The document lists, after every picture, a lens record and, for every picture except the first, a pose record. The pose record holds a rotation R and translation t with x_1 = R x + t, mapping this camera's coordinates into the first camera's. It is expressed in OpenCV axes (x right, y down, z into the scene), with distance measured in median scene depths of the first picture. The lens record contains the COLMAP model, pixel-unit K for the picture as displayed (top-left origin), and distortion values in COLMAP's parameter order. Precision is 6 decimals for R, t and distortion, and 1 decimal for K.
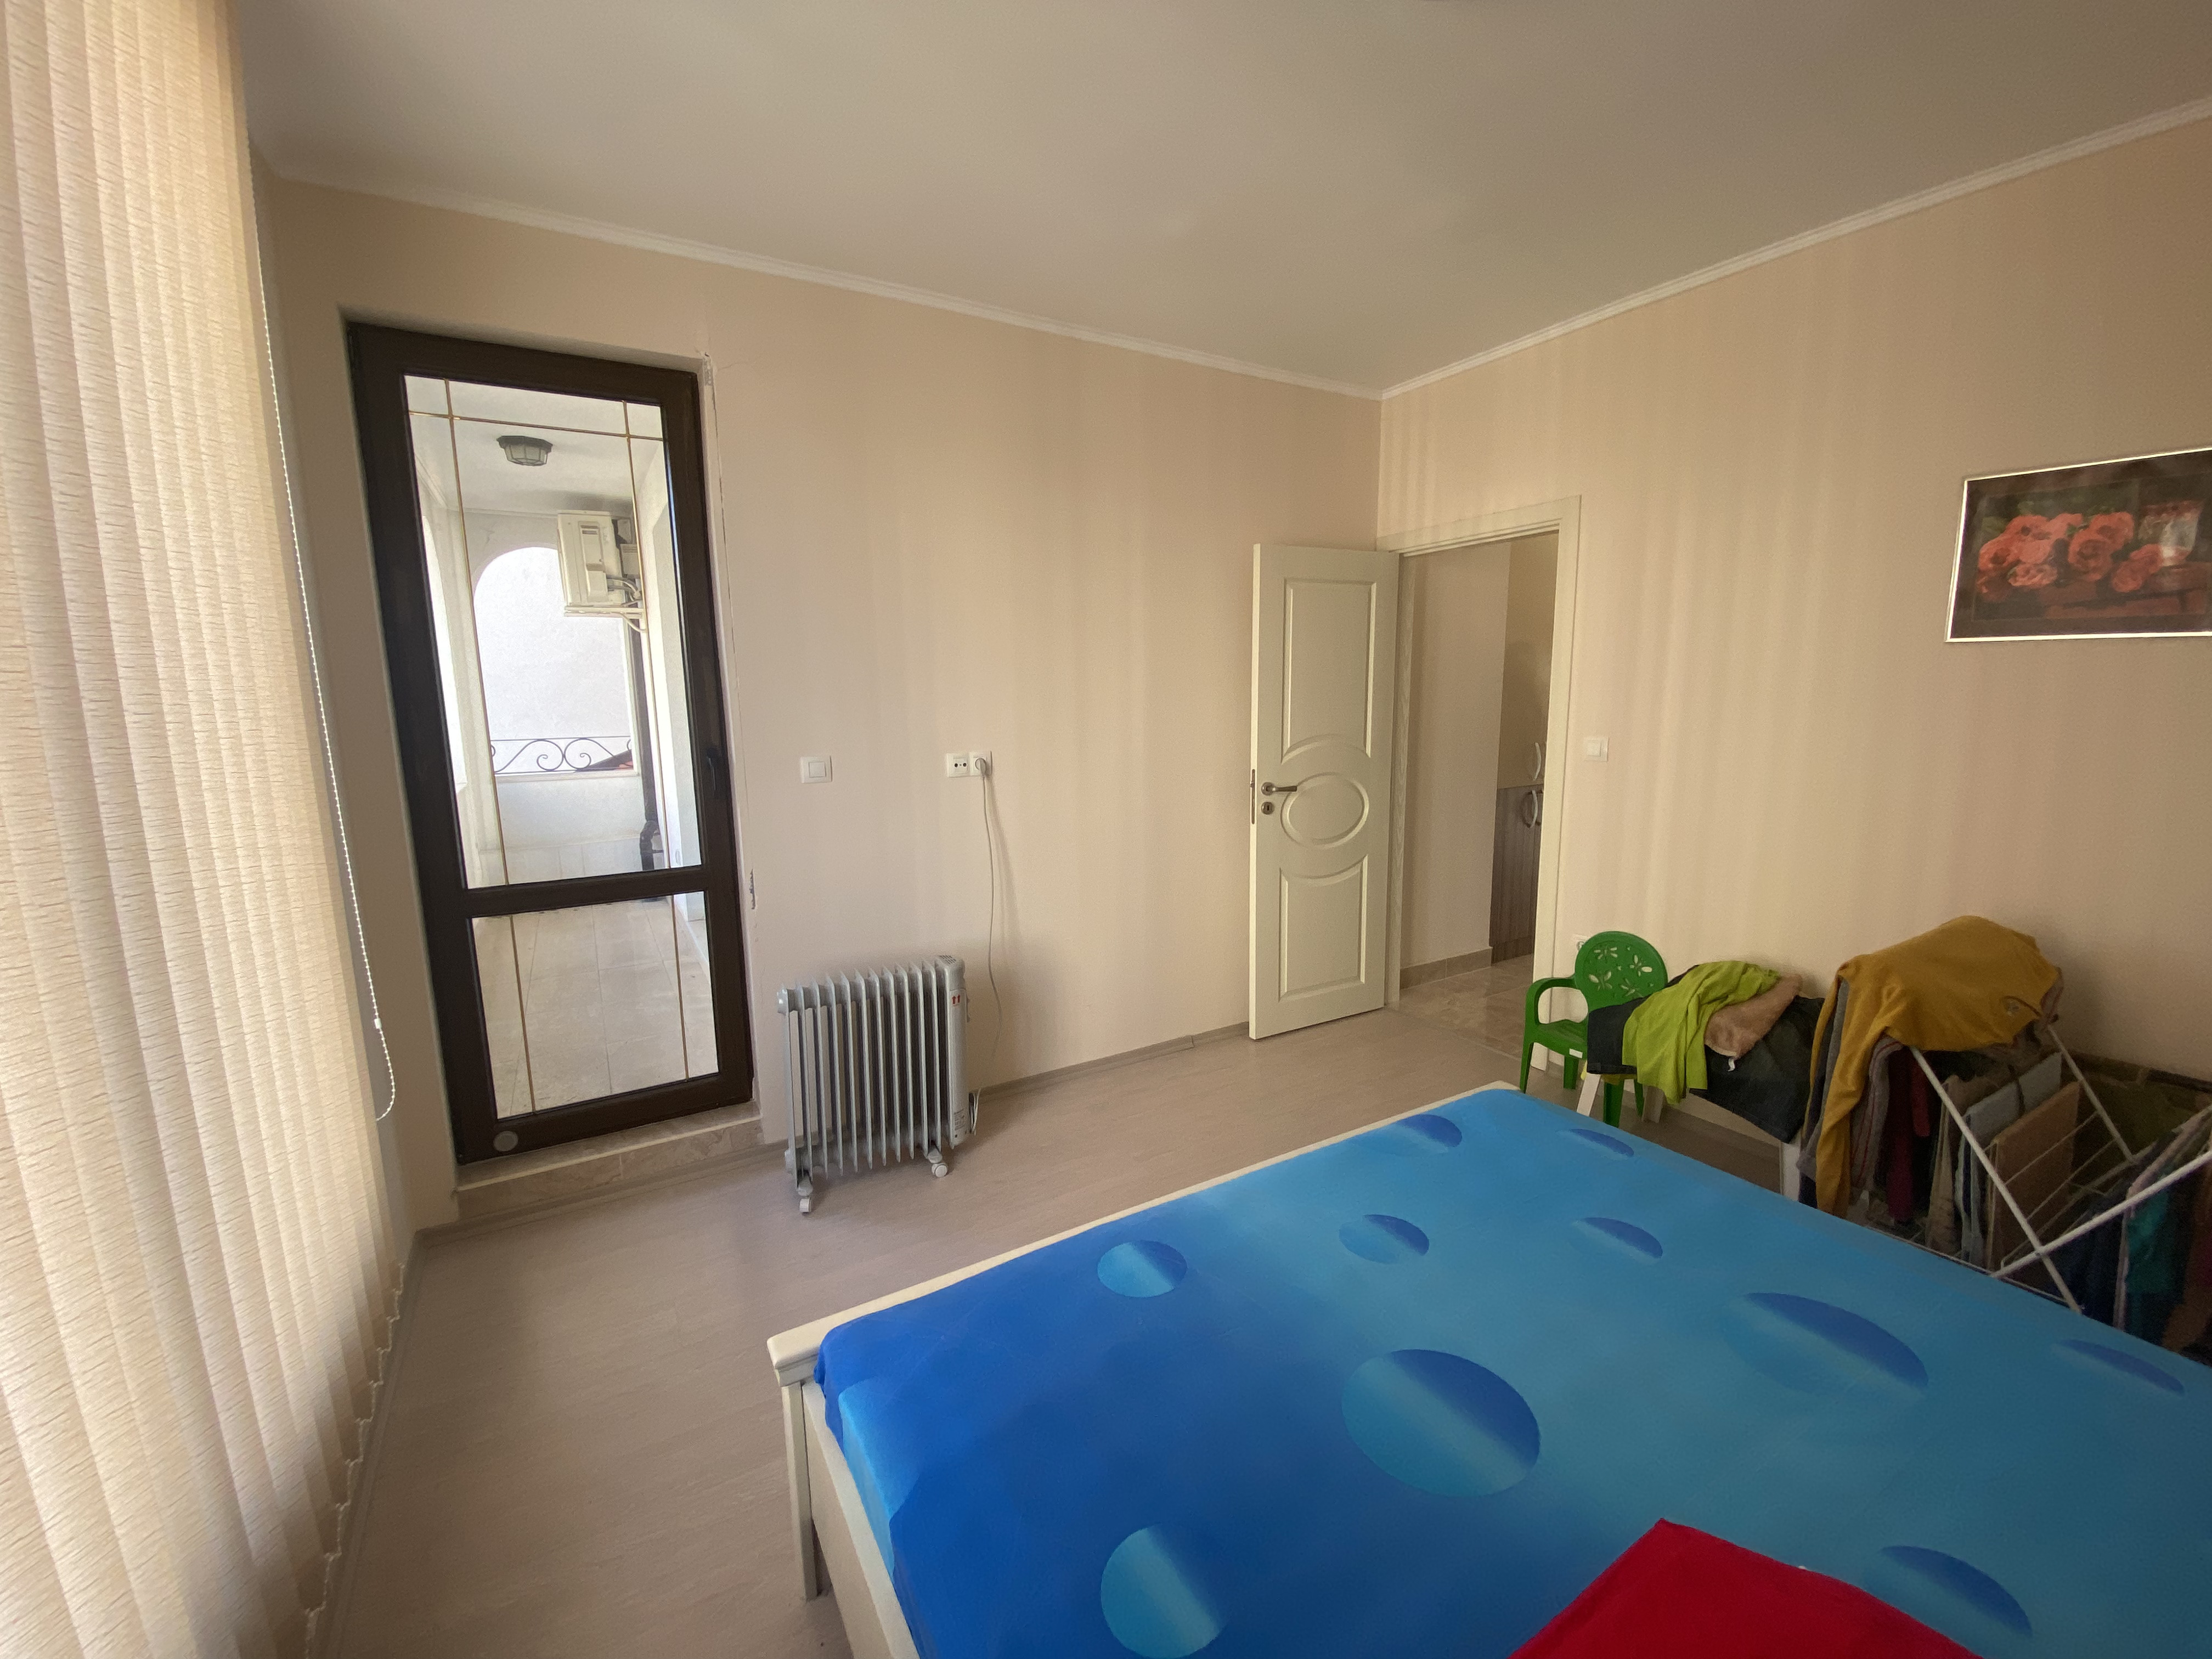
lens RADIAL K [[888.3, 0, 1118.8], [0, 888.3, 823.0], [0, 0, 1]] dist [0.018150, -0.019158]
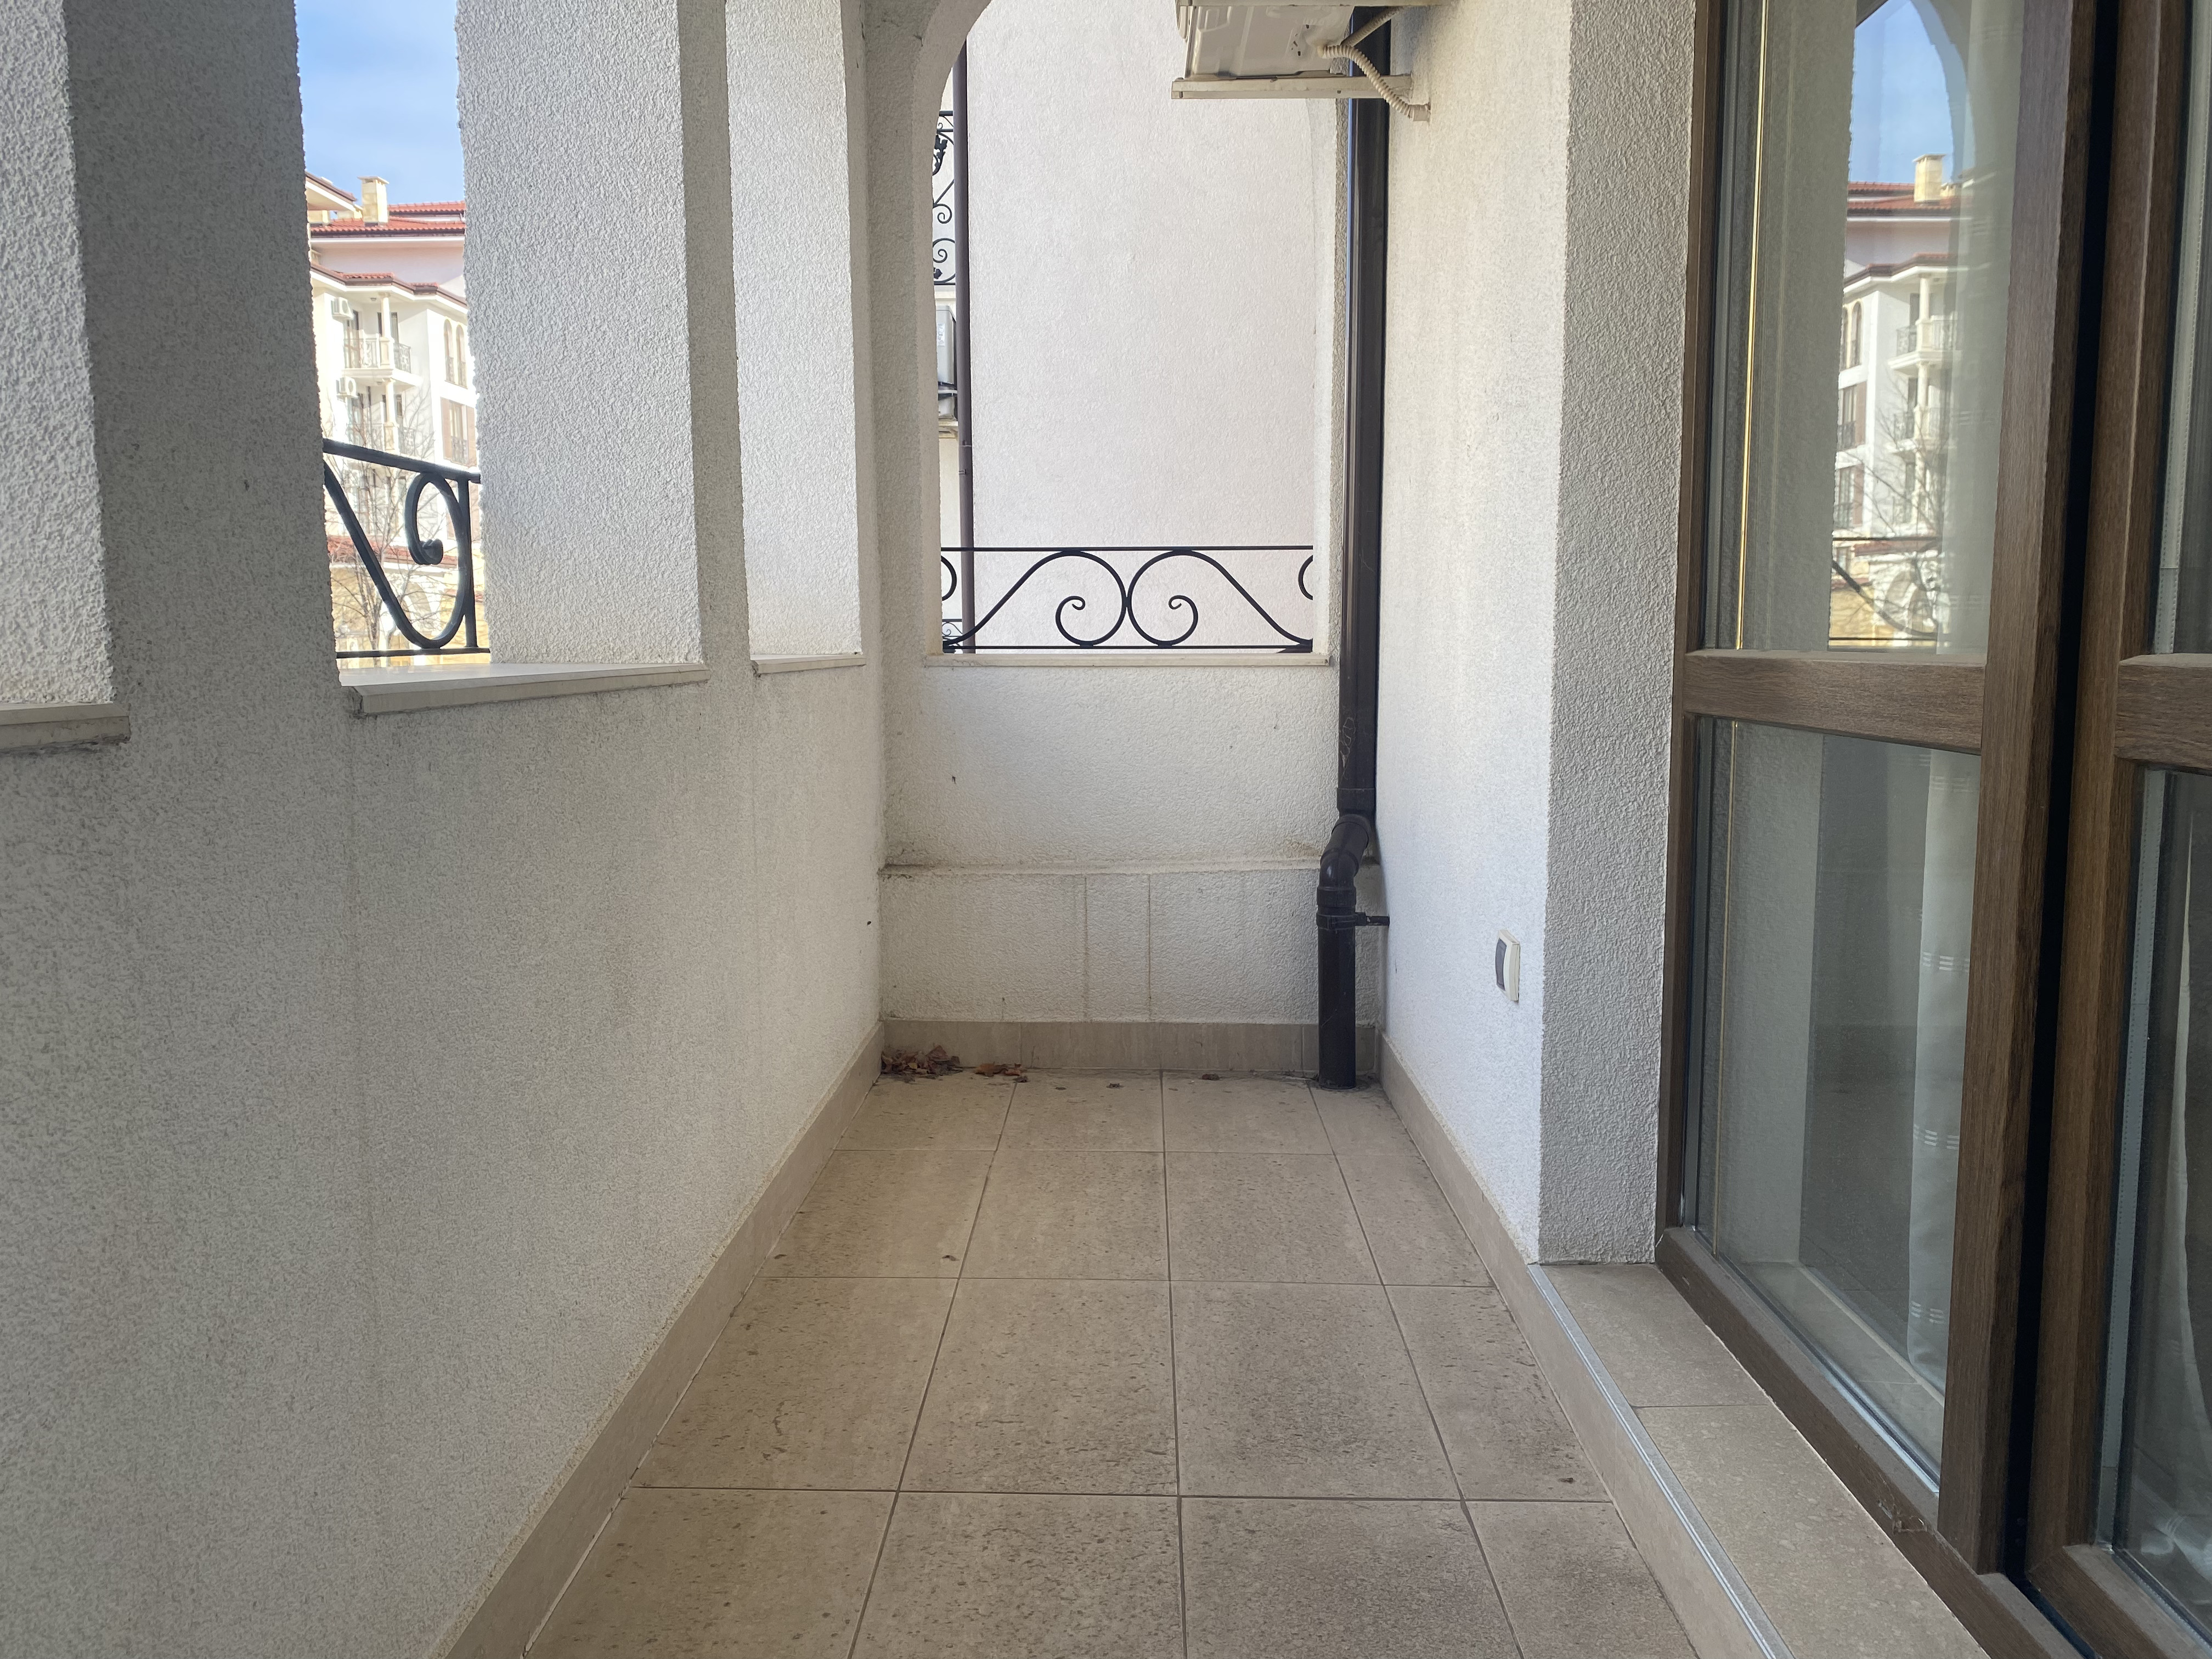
lens RADIAL K [[1669.2, 0, 1104.8], [0, 1669.2, 829.6], [0, 0, 1]] dist [0.017146, -0.029012]
pose [[0.841129, 0.070263, -0.536251, -0.294648], [-0.085521, 0.996330, -0.003598, 0.011524], [0.534030, 0.048887, 0.844051, 0.482894]]
